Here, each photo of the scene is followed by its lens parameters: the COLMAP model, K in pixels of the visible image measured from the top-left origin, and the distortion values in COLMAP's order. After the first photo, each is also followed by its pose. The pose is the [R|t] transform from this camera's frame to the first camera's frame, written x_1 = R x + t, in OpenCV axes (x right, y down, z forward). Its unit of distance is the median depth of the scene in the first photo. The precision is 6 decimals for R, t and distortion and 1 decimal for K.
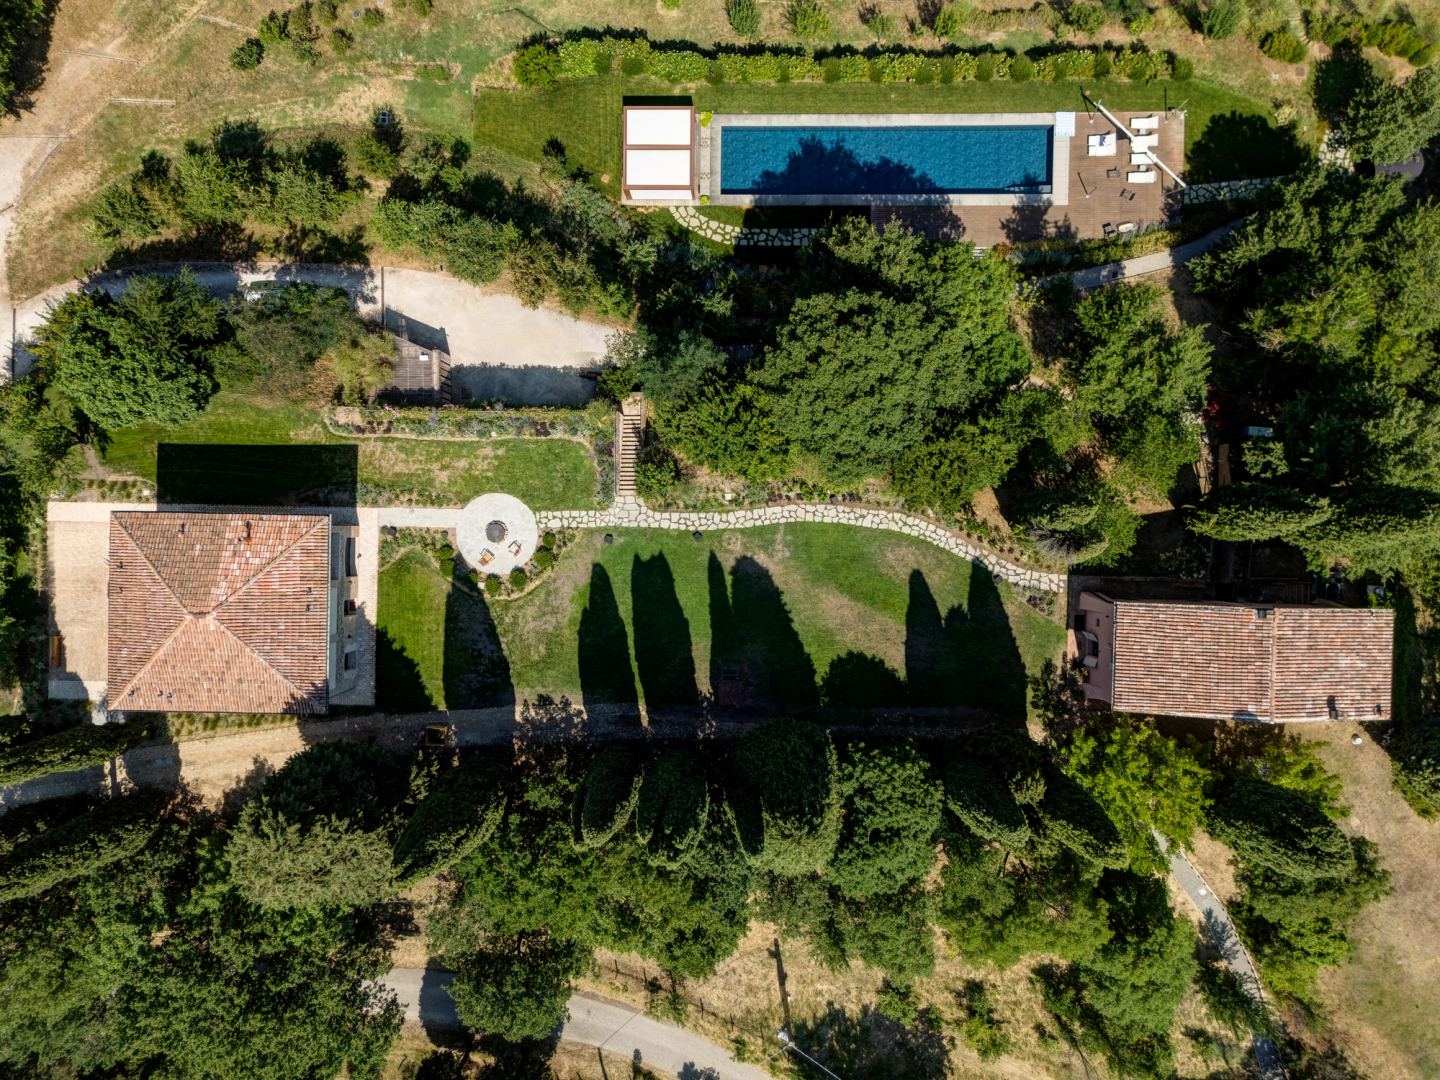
lens RADIAL K [[1065.0, 0, 722.0], [0, 1065.0, 536.1], [0, 0, 1]] dist [0.070488, -0.062036]
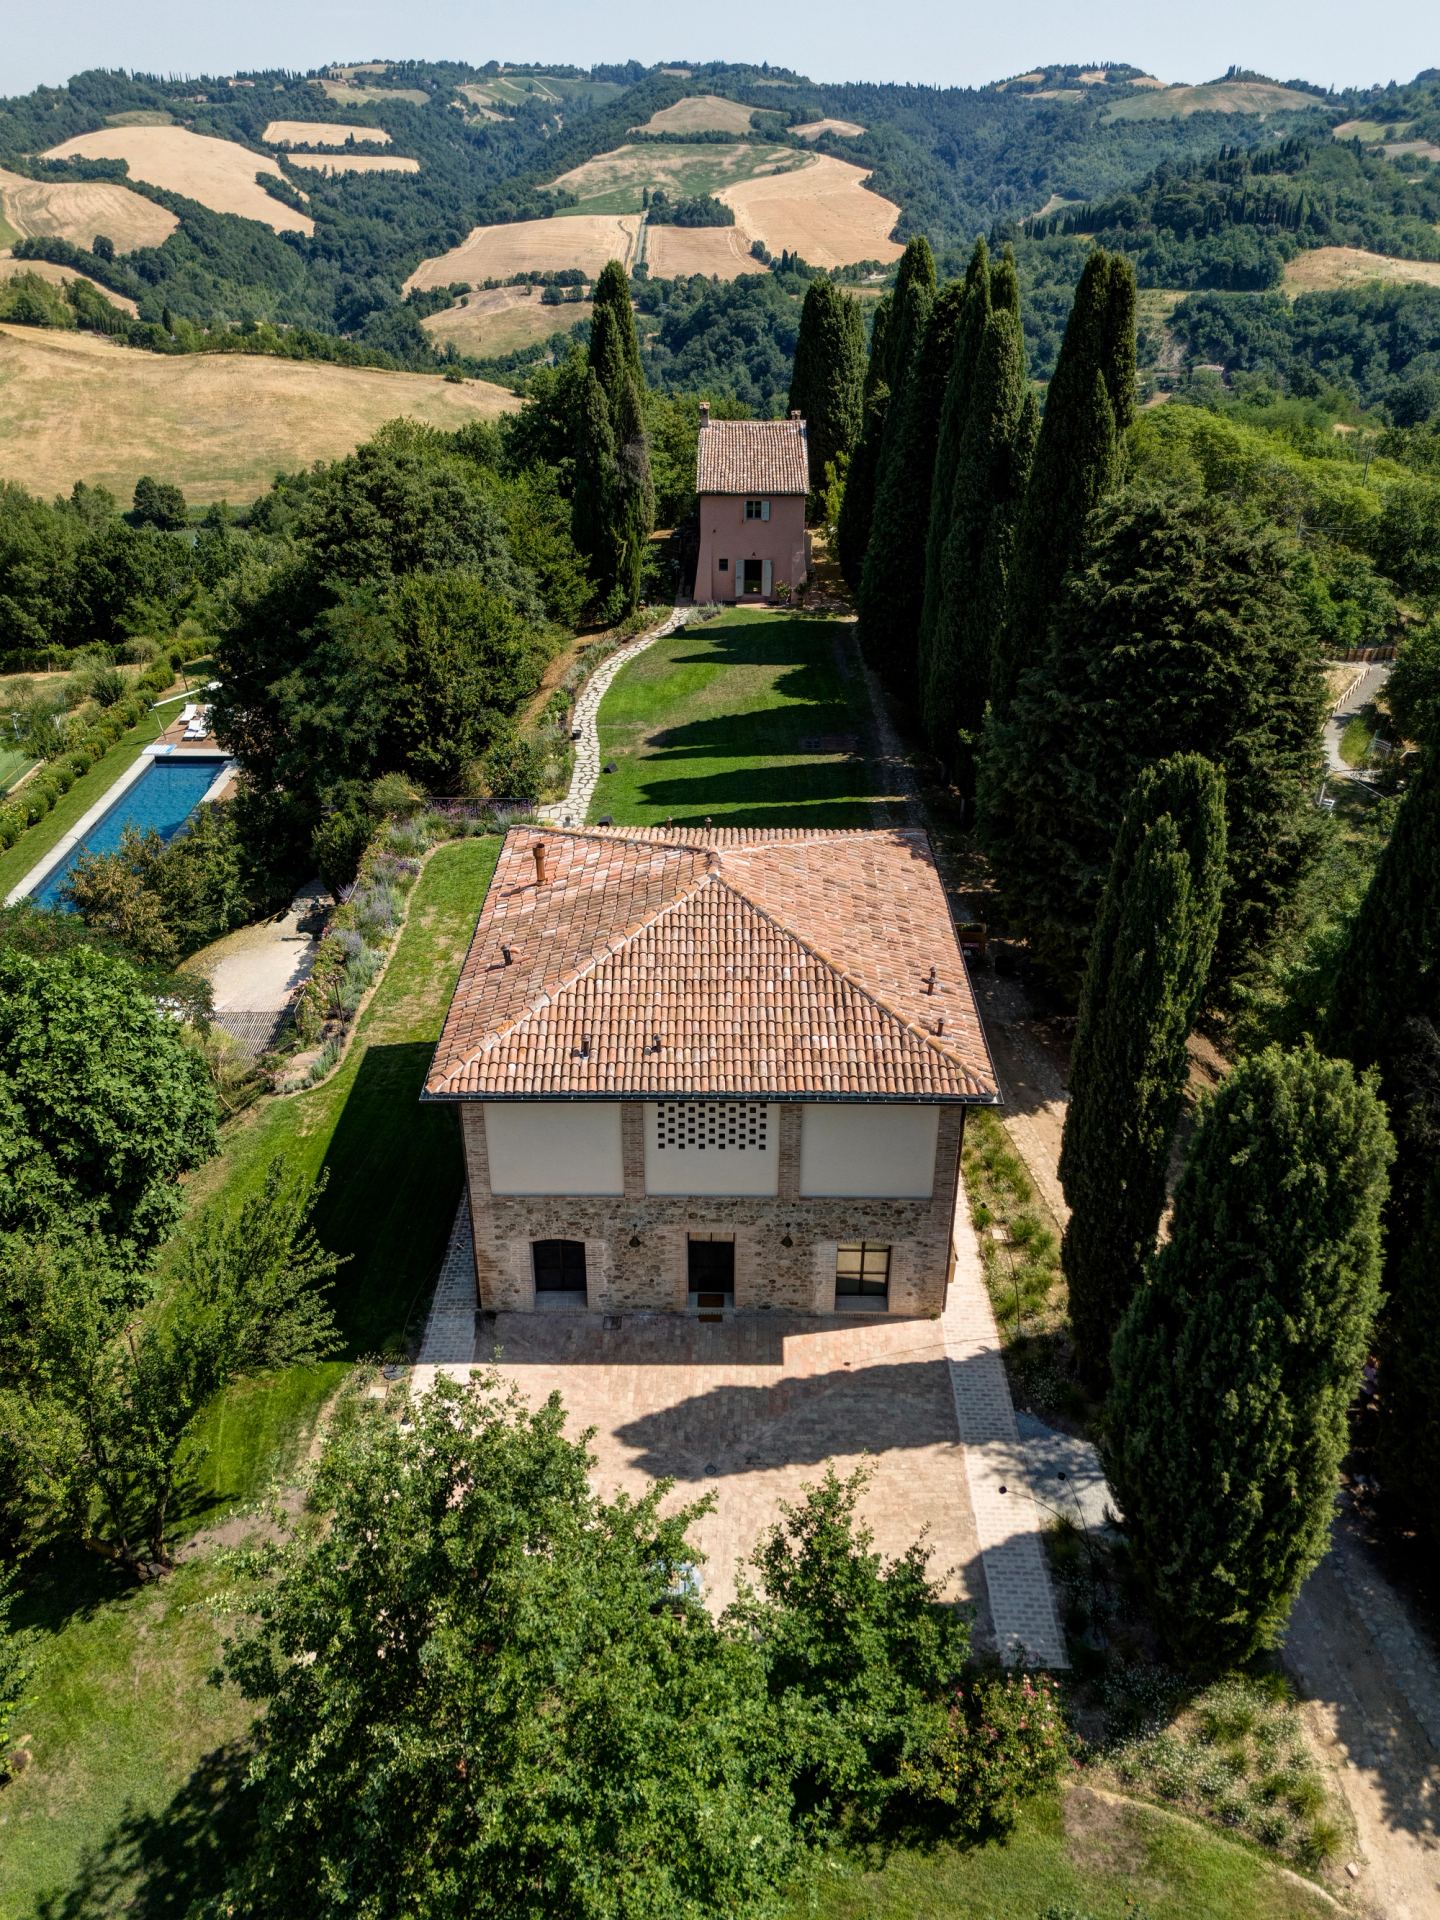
lens RADIAL K [[1420.0, 0, 715.7], [0, 1420.0, 968.6], [0, 0, 1]] dist [0.070488, -0.062036]
pose [[-0.007559, -0.481312, 0.876517, -0.859791], [0.999888, -0.014953, 0.000411, 0.064676], [0.012909, 0.876422, 0.481371, 0.680880]]
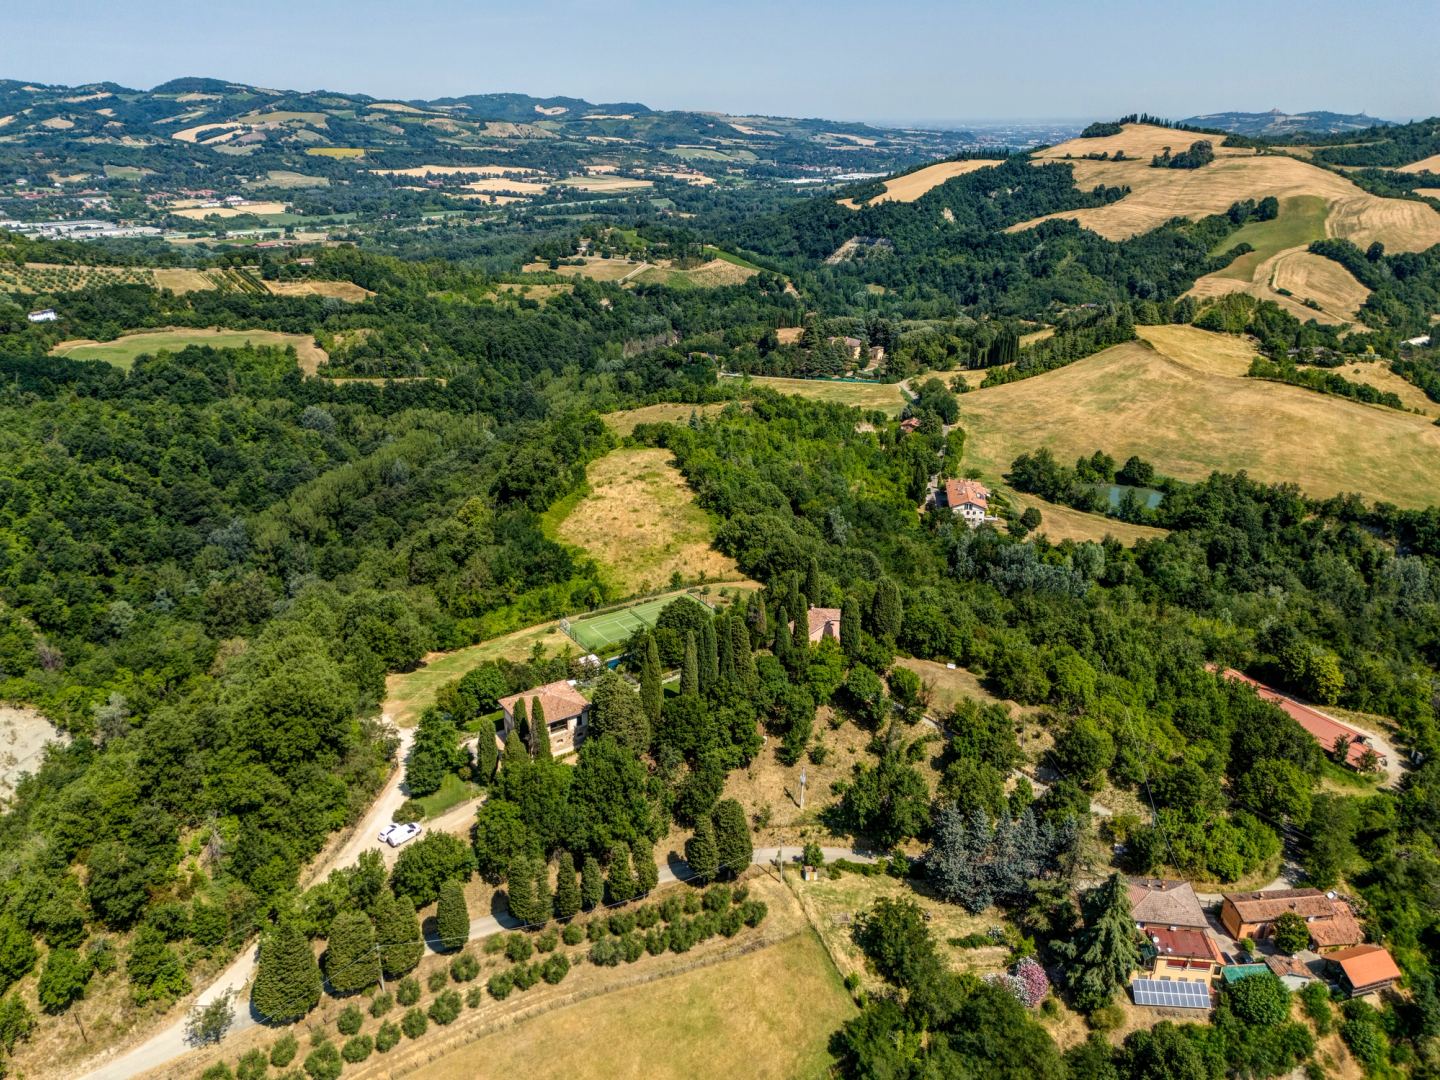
lens RADIAL K [[1065.0, 0, 706.2], [0, 1065.0, 541.1], [0, 0, 1]] dist [0.070488, -0.062036]
pose [[0.830152, -0.190285, 0.524061, -1.428158], [0.557472, 0.297747, -0.774966, 2.263796], [-0.008574, 0.935488, 0.353254, -0.431093]]
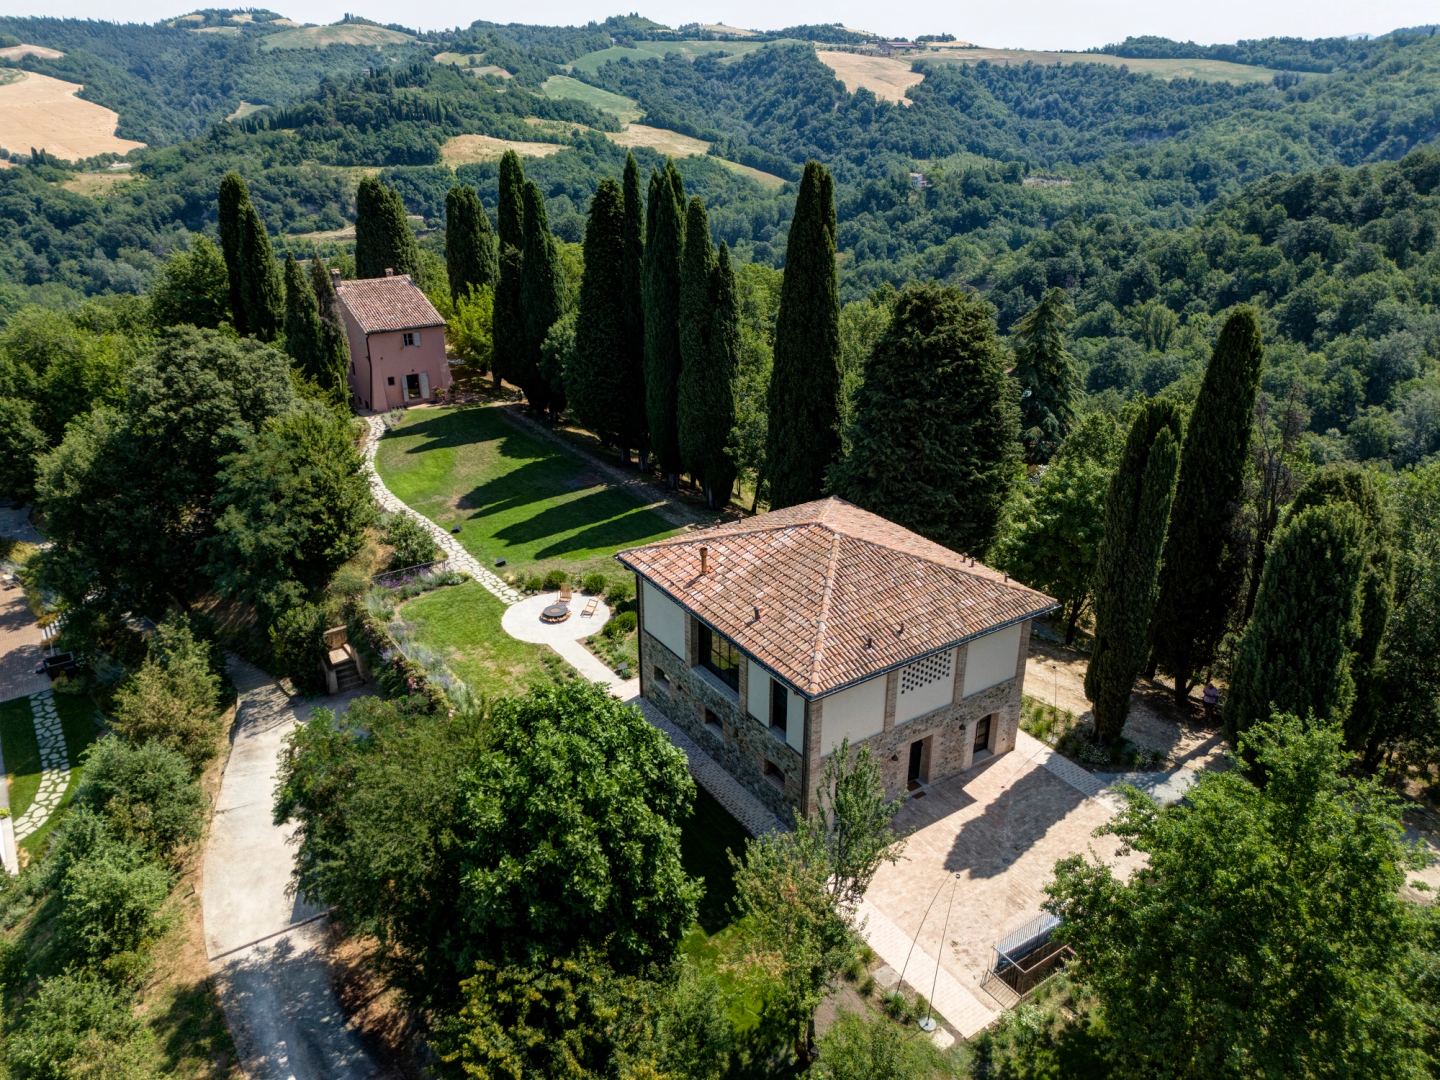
lens RADIAL K [[1065.0, 0, 716.9], [0, 1065.0, 540.4], [0, 0, 1]] dist [0.070488, -0.062036]
pose [[-0.572178, -0.313869, 0.757693, -0.833594], [0.819769, -0.246252, 0.517047, -0.287183], [0.024299, 0.916977, 0.398200, 0.651926]]
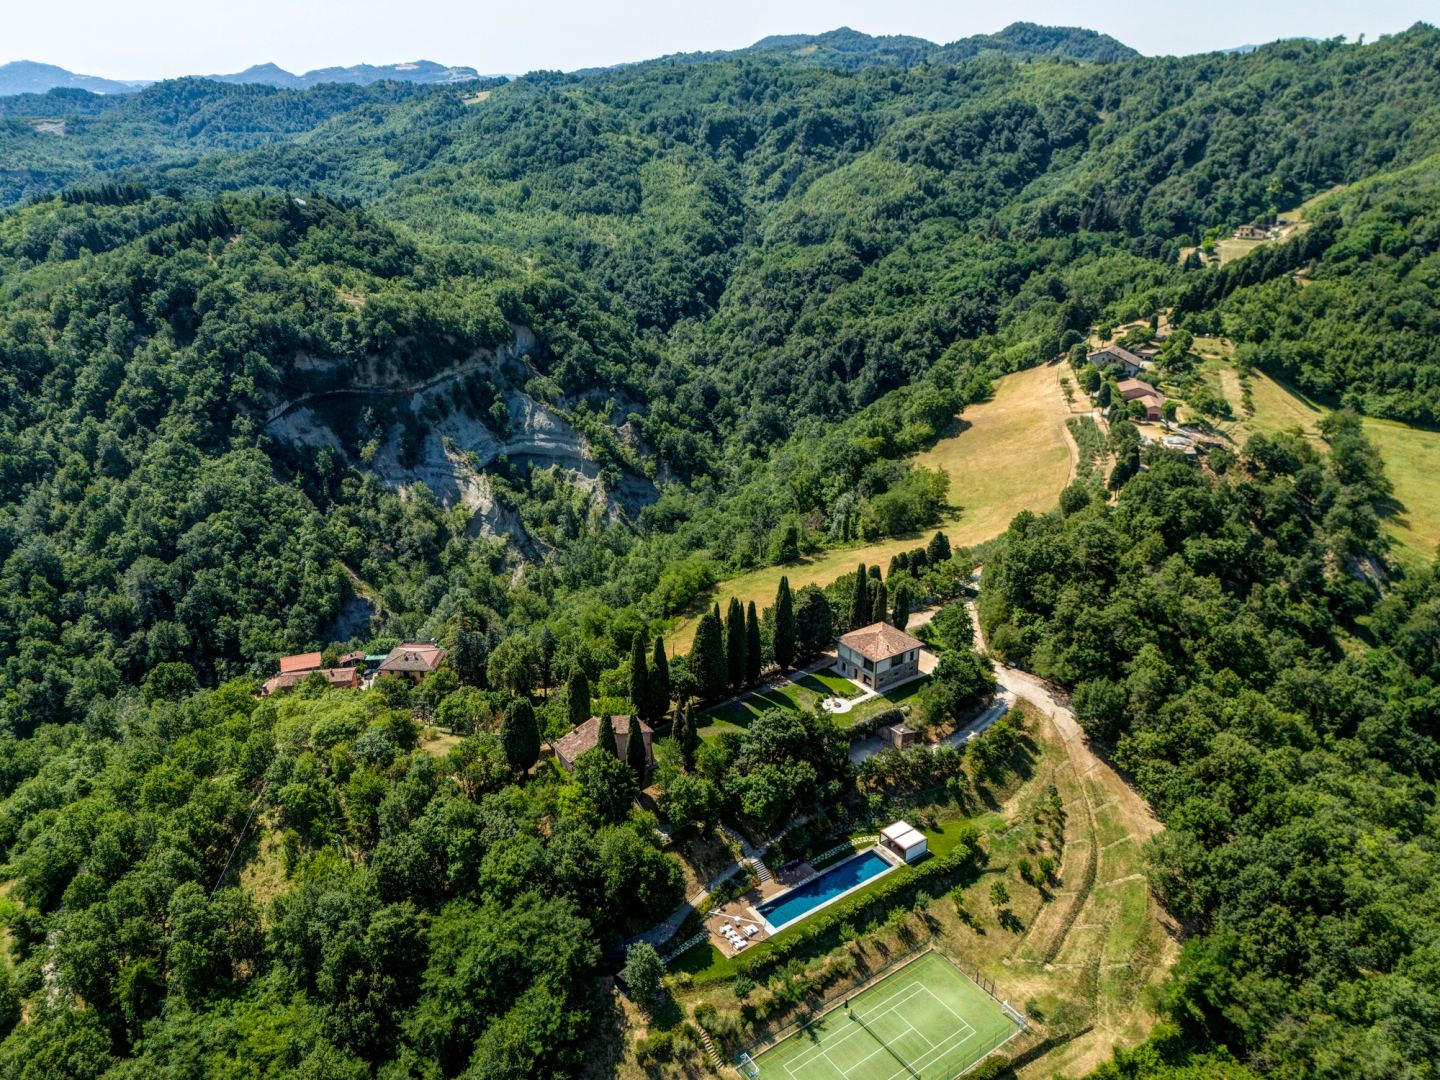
lens RADIAL K [[1065.0, 0, 715.8], [0, 1065.0, 539.2], [0, 0, 1]] dist [0.070488, -0.062036]
pose [[-0.806065, 0.240319, -0.540839, 1.462577], [-0.591779, -0.315611, 0.741746, -1.762470], [0.007561, 0.917952, 0.396619, -0.520141]]
